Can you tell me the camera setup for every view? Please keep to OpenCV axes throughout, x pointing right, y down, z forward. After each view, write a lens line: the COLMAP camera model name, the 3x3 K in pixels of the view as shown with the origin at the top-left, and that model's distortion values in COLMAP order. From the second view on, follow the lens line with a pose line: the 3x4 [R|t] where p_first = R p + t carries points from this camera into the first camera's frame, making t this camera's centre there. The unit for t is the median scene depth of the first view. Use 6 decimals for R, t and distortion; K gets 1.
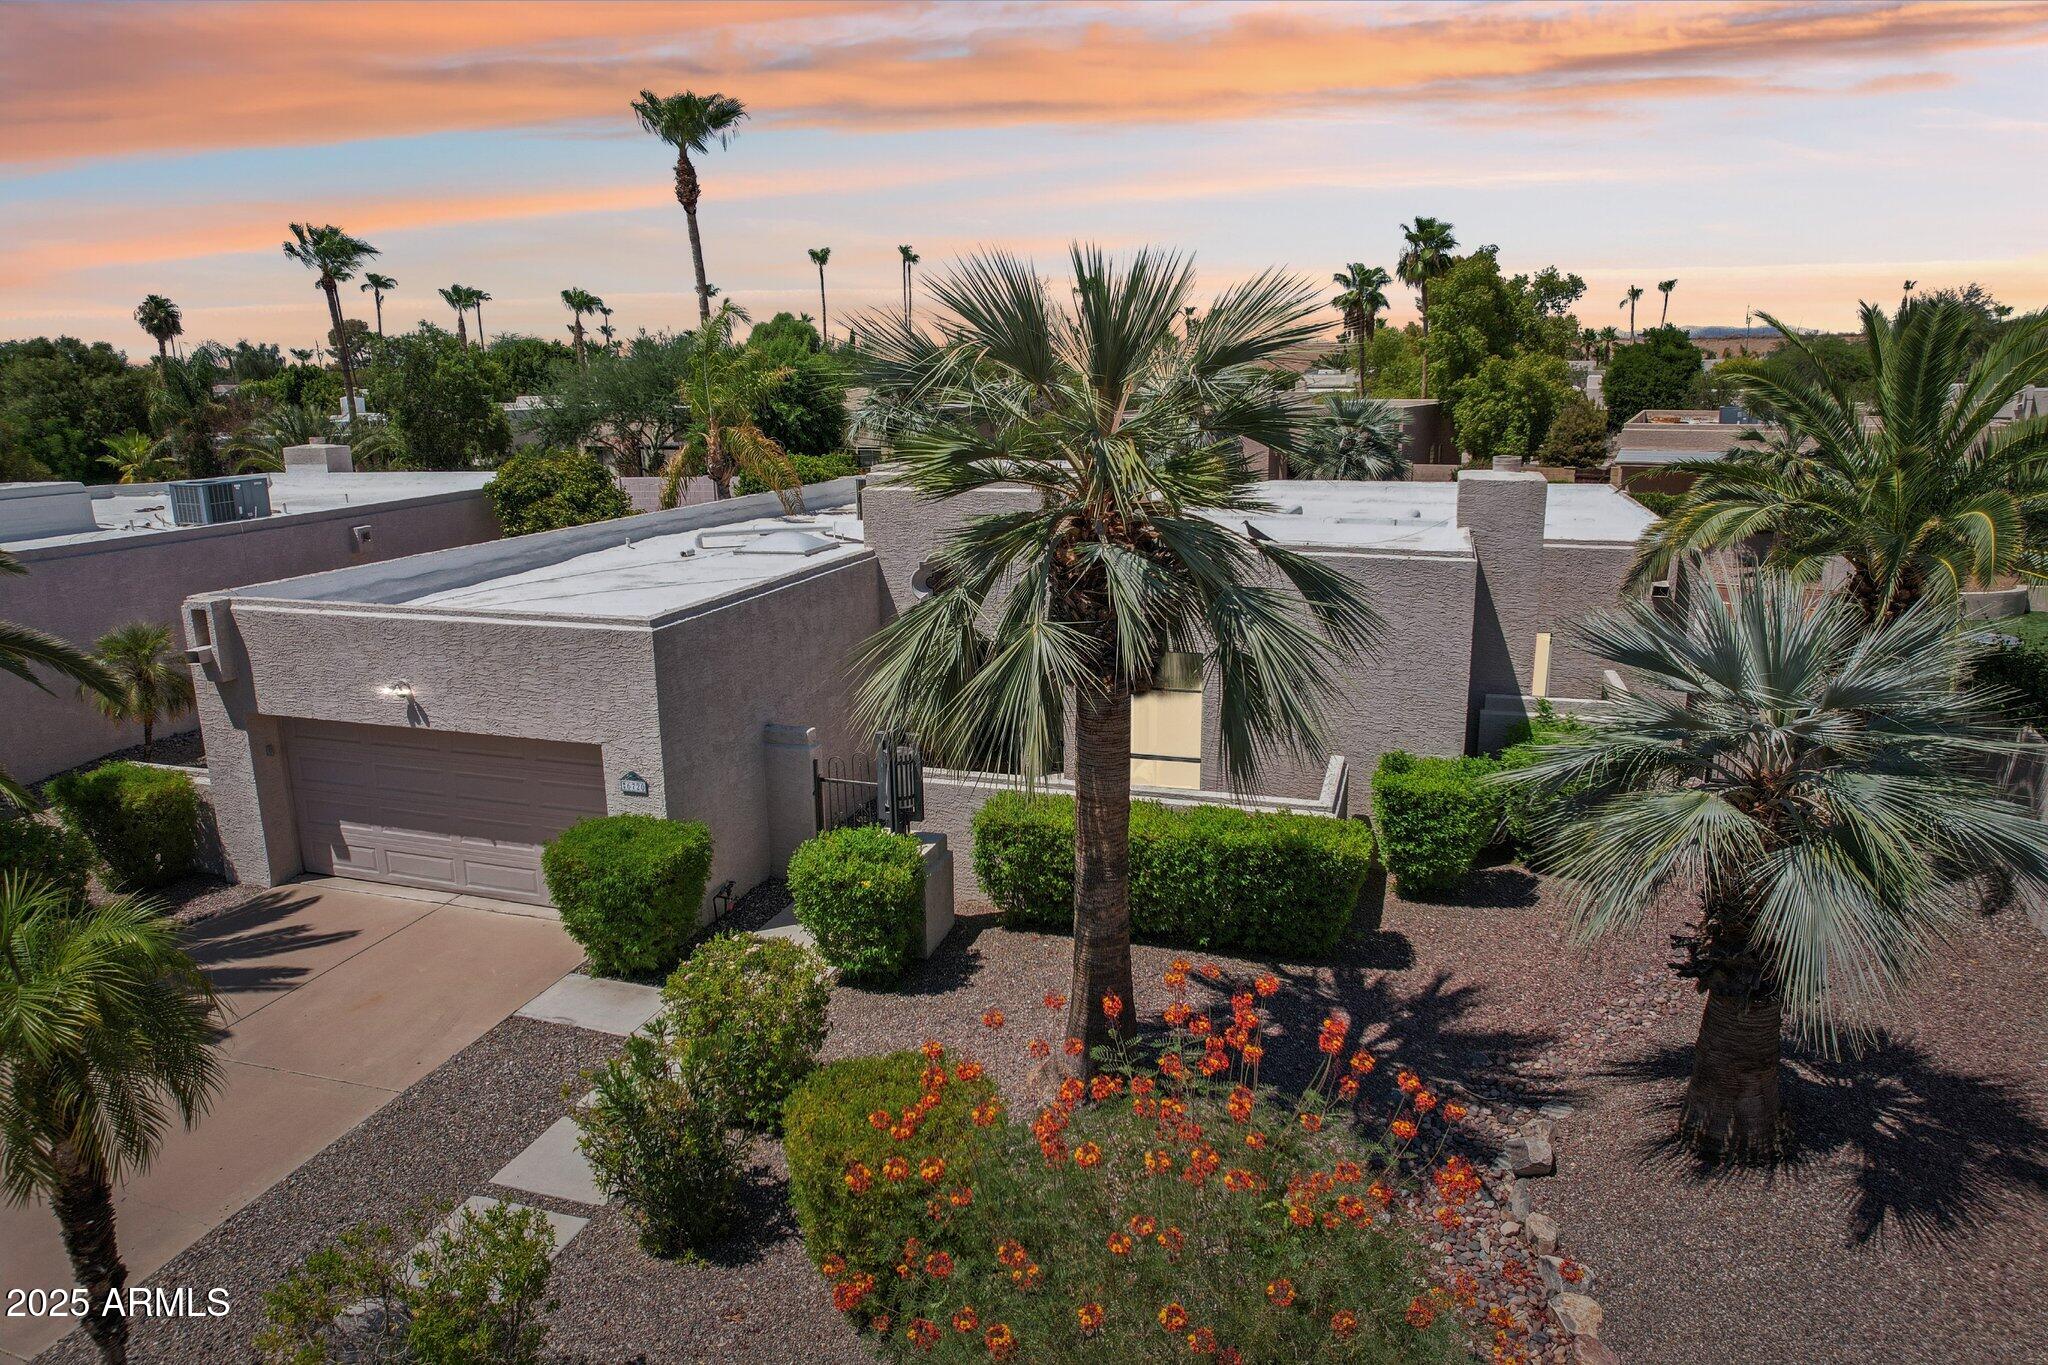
lens RADIAL K [[1310.9, 0, 1024.0], [0, 1310.9, 682.5], [0, 0, 1]] dist [-0.087546, 0.075317]
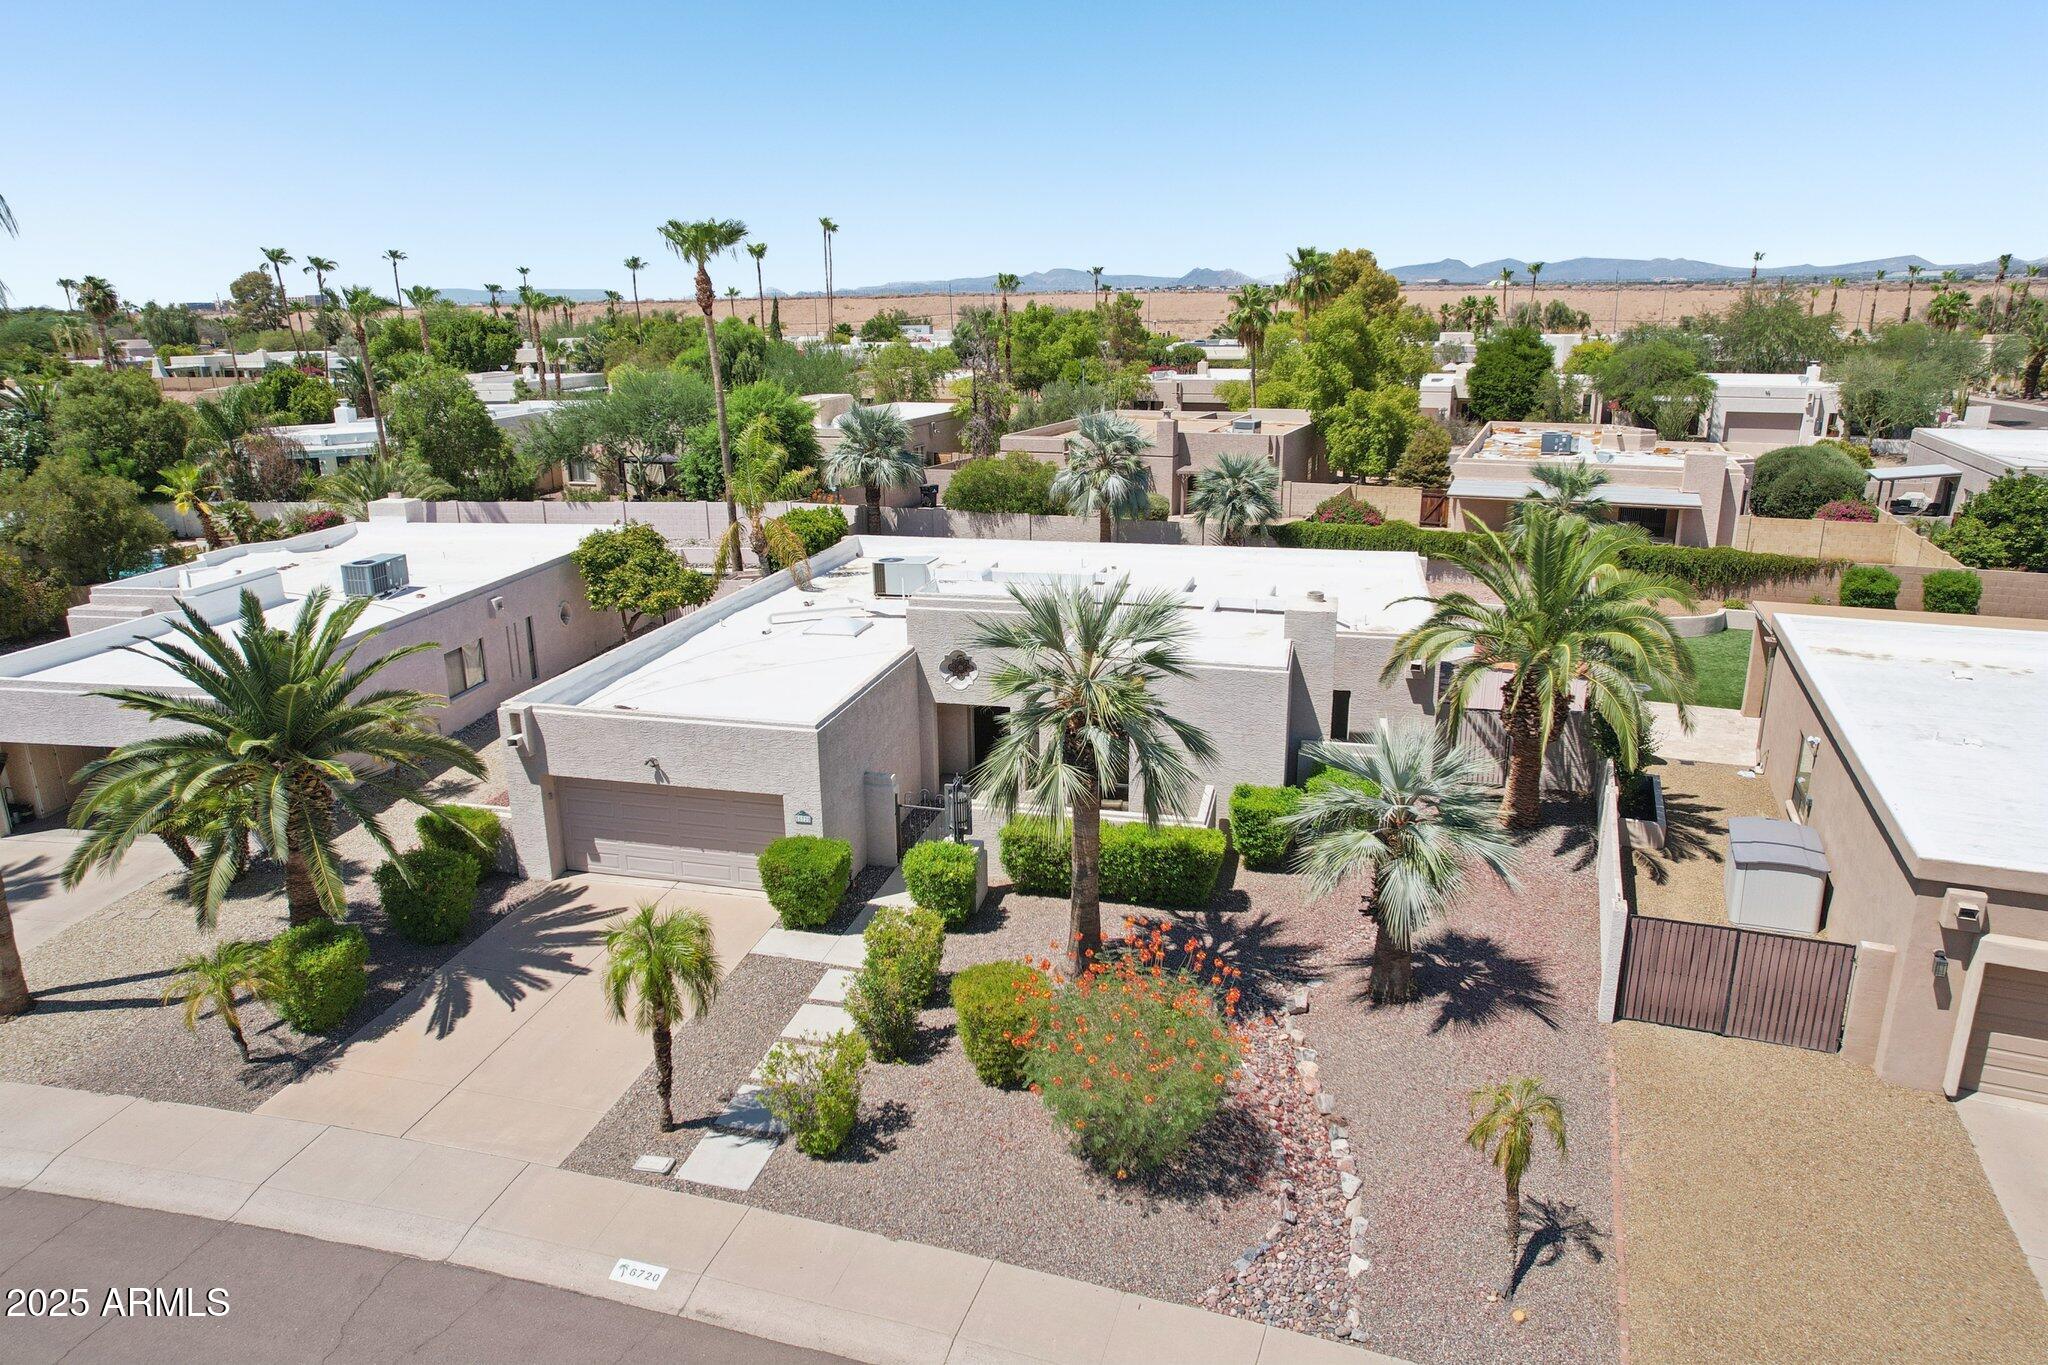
lens RADIAL K [[1310.9, 0, 1024.0], [0, 1310.9, 682.5], [0, 0, 1]] dist [-0.087546, 0.075317]
pose [[0.997485, -0.017754, 0.068614, -0.123974], [0.014211, 0.998557, 0.051786, -0.185341], [-0.069434, -0.050680, 0.996298, -0.728597]]
